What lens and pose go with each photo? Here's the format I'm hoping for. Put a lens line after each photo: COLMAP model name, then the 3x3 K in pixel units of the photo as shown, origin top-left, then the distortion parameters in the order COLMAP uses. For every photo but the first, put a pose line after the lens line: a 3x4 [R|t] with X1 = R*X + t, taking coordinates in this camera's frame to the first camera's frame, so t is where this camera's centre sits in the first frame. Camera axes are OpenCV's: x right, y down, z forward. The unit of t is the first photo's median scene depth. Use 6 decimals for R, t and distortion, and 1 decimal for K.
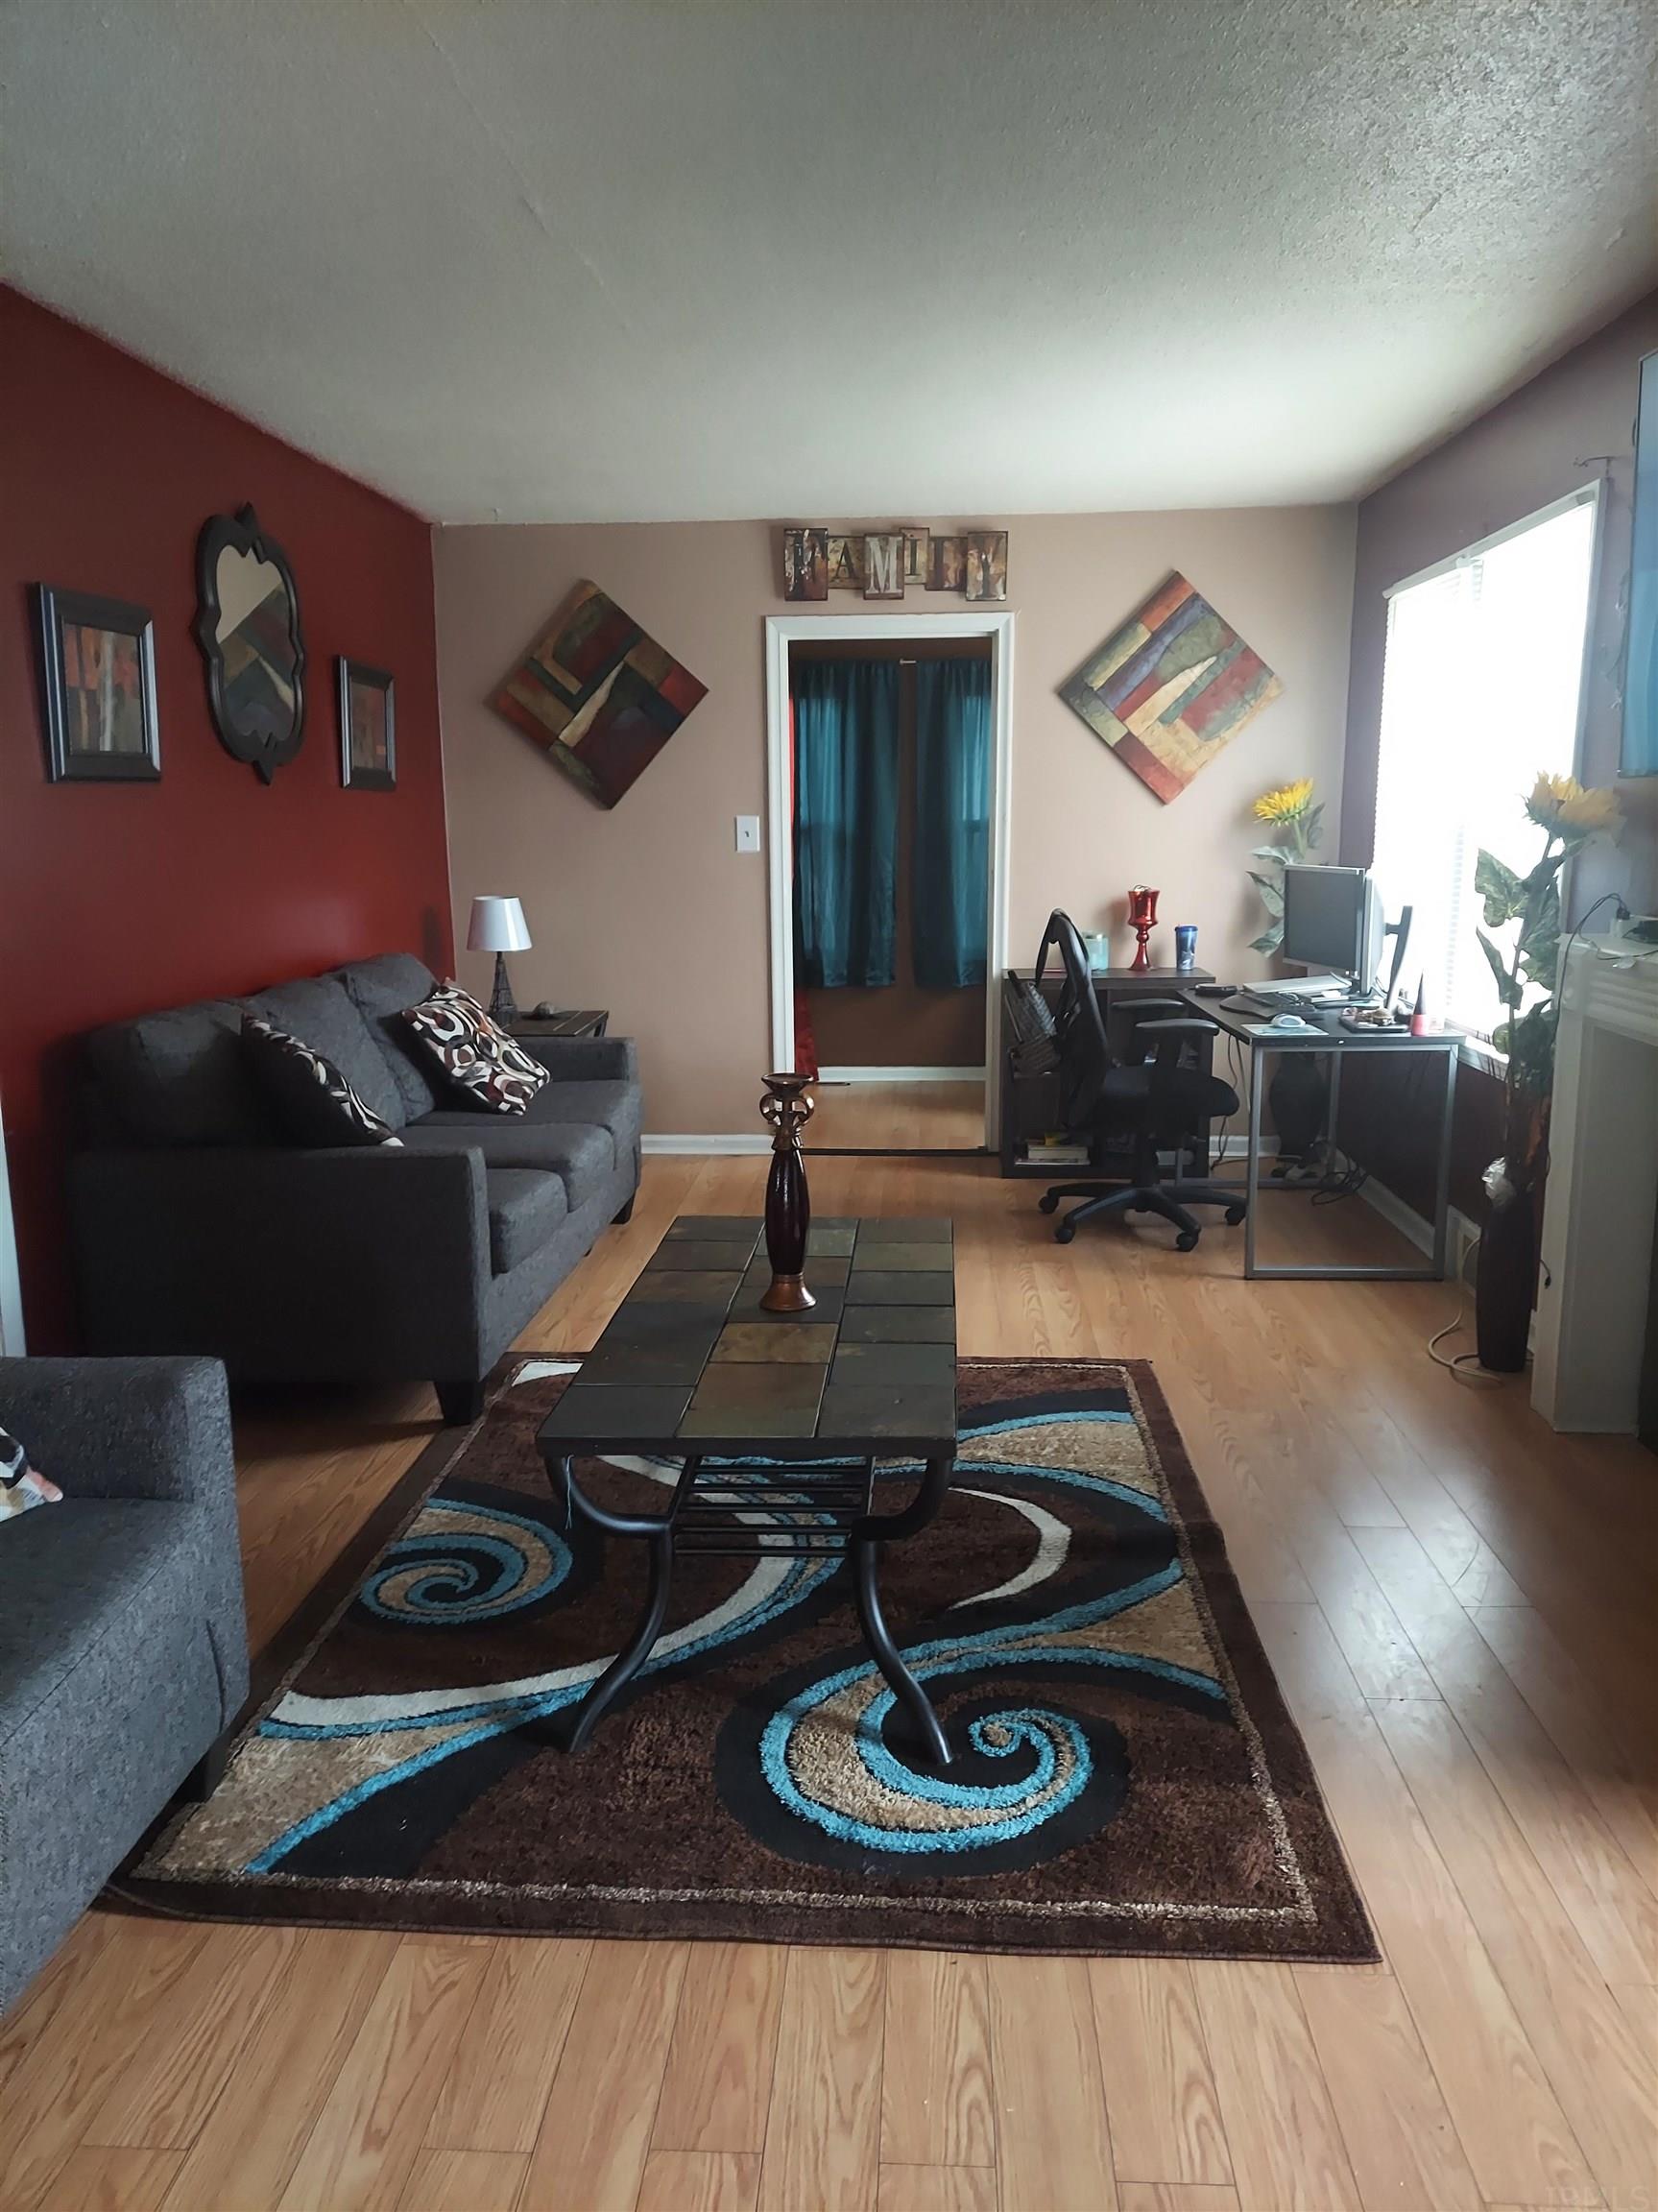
lens RADIAL K [[1604.8, 0, 840.8], [0, 1604.8, 1128.9], [0, 0, 1]] dist [0.074061, -0.067100]
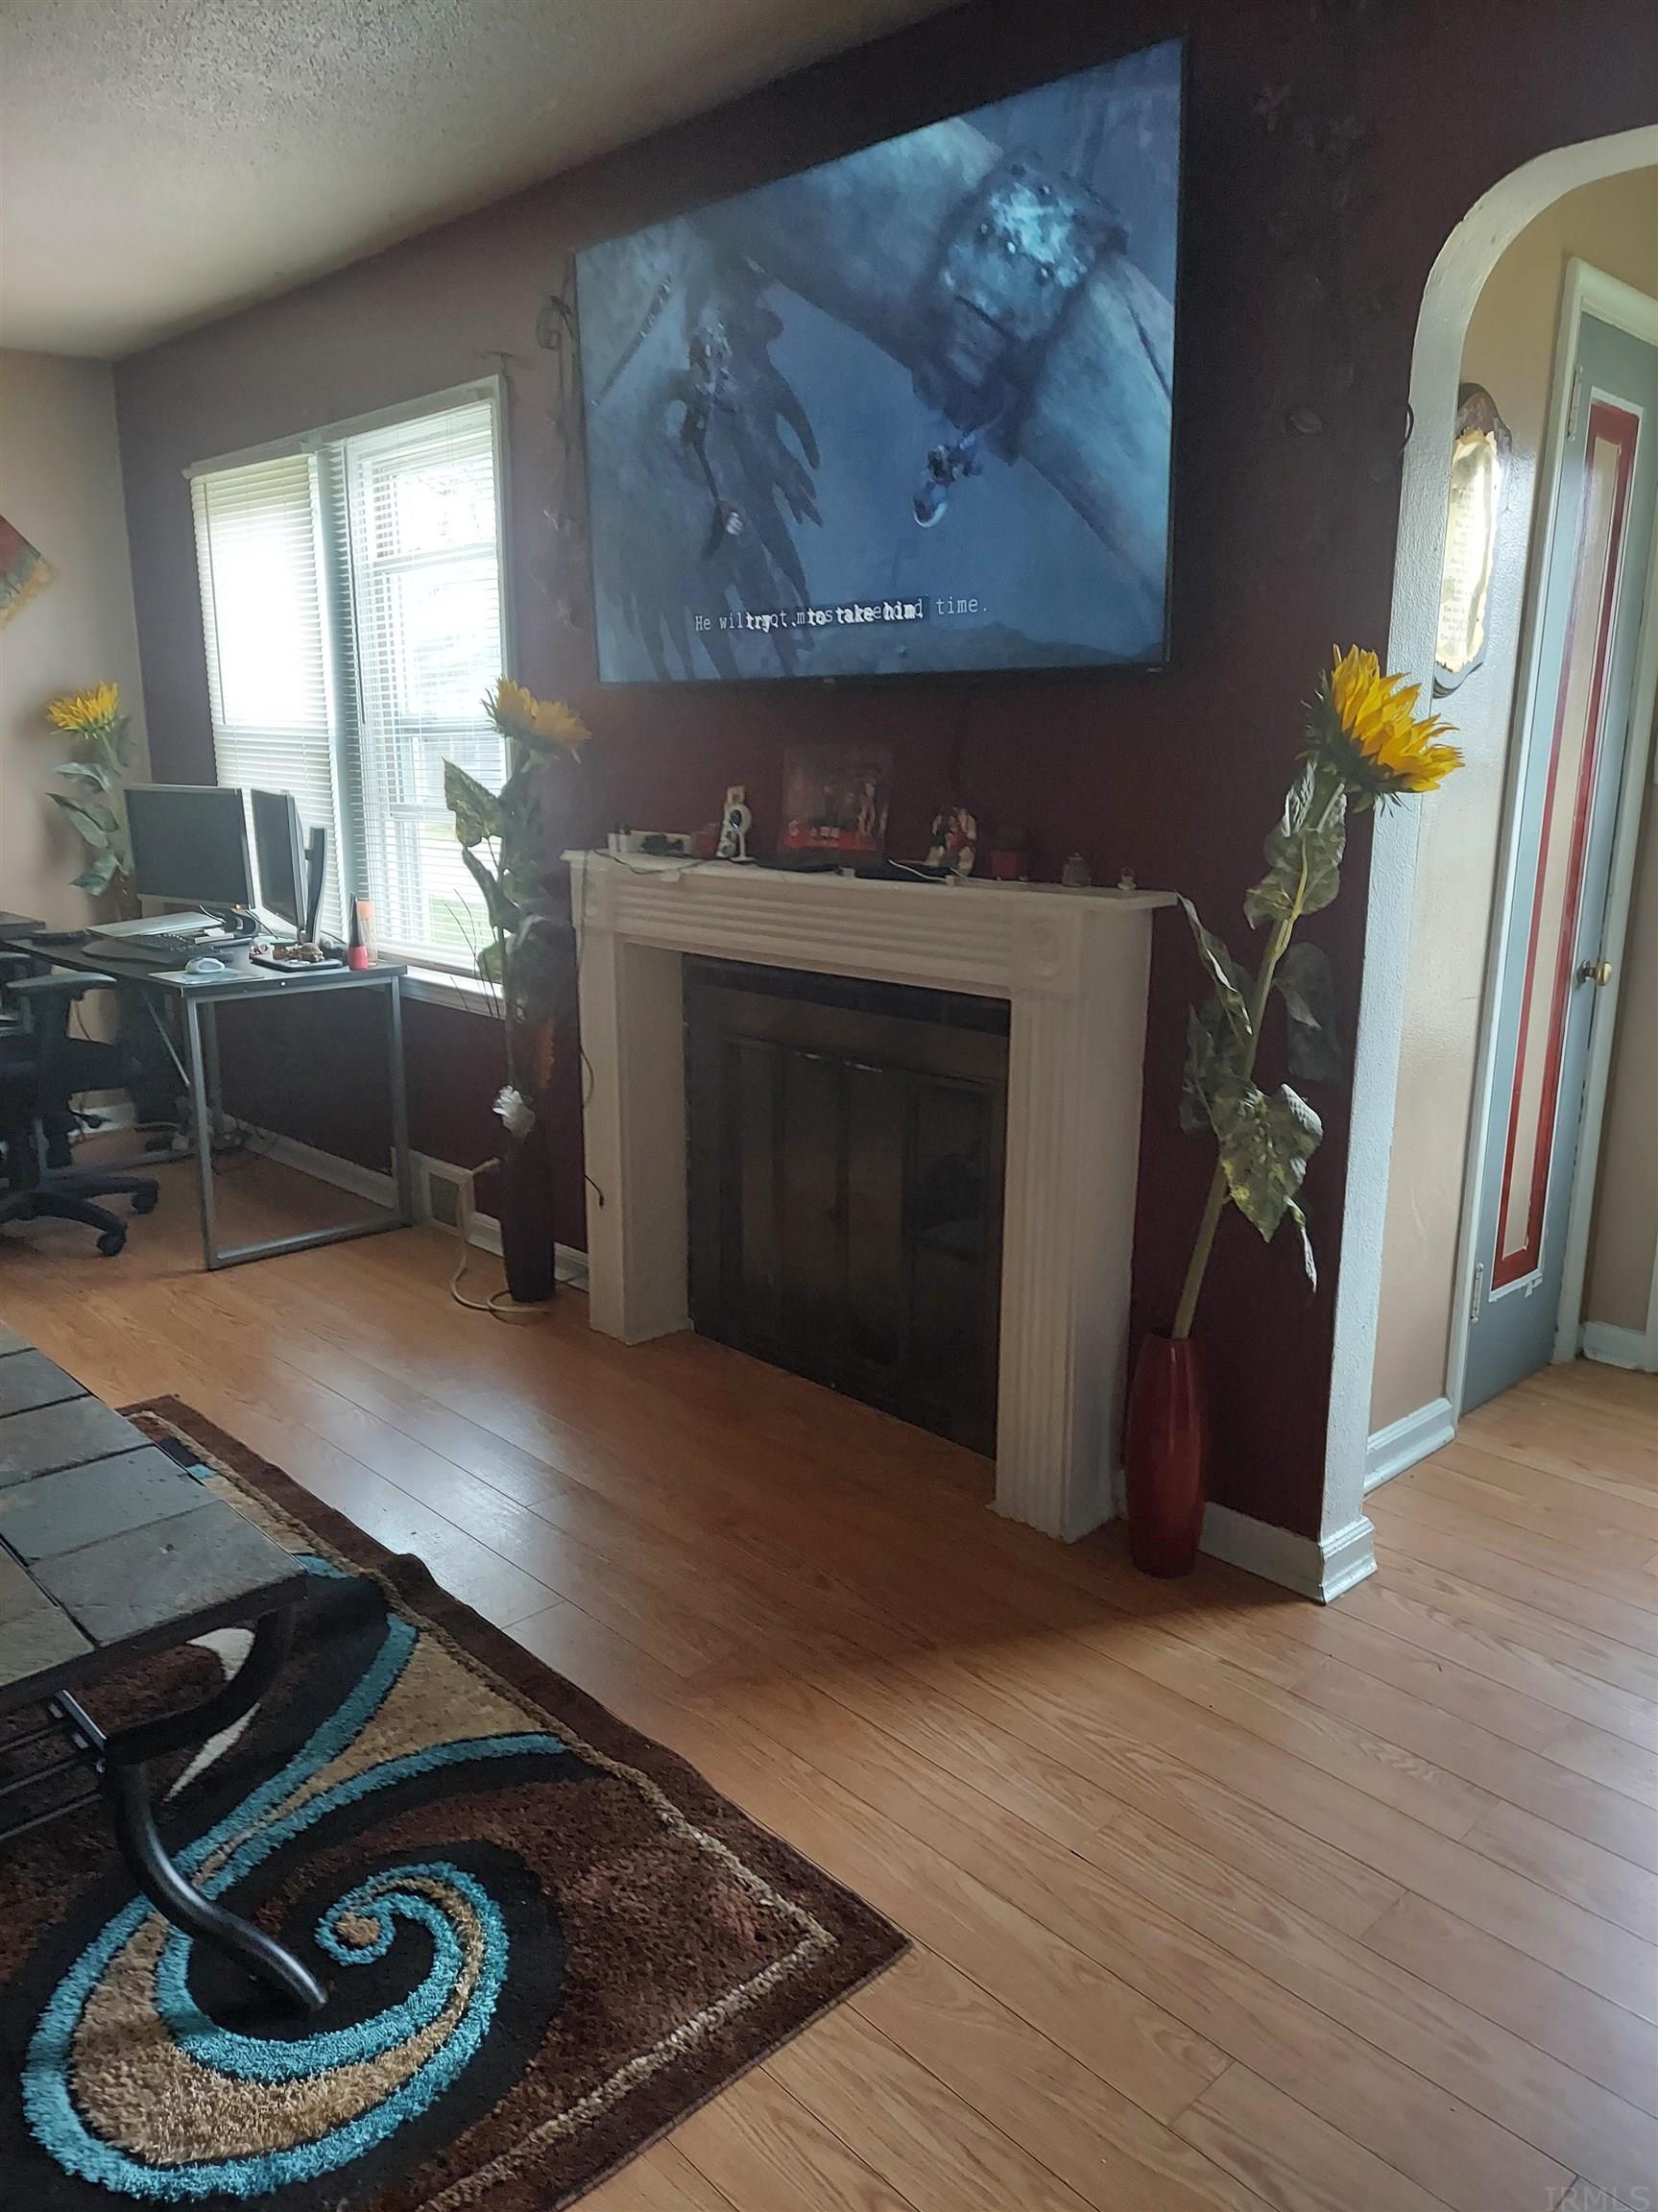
lens RADIAL K [[1604.8, 0, 840.8], [0, 1604.8, 1128.9], [0, 0, 1]] dist [0.074061, -0.067100]
pose [[0.679359, -0.159385, 0.716287, -0.222689], [0.130978, 0.986789, 0.095350, -0.034204], [-0.722022, 0.029041, 0.691260, 0.287690]]
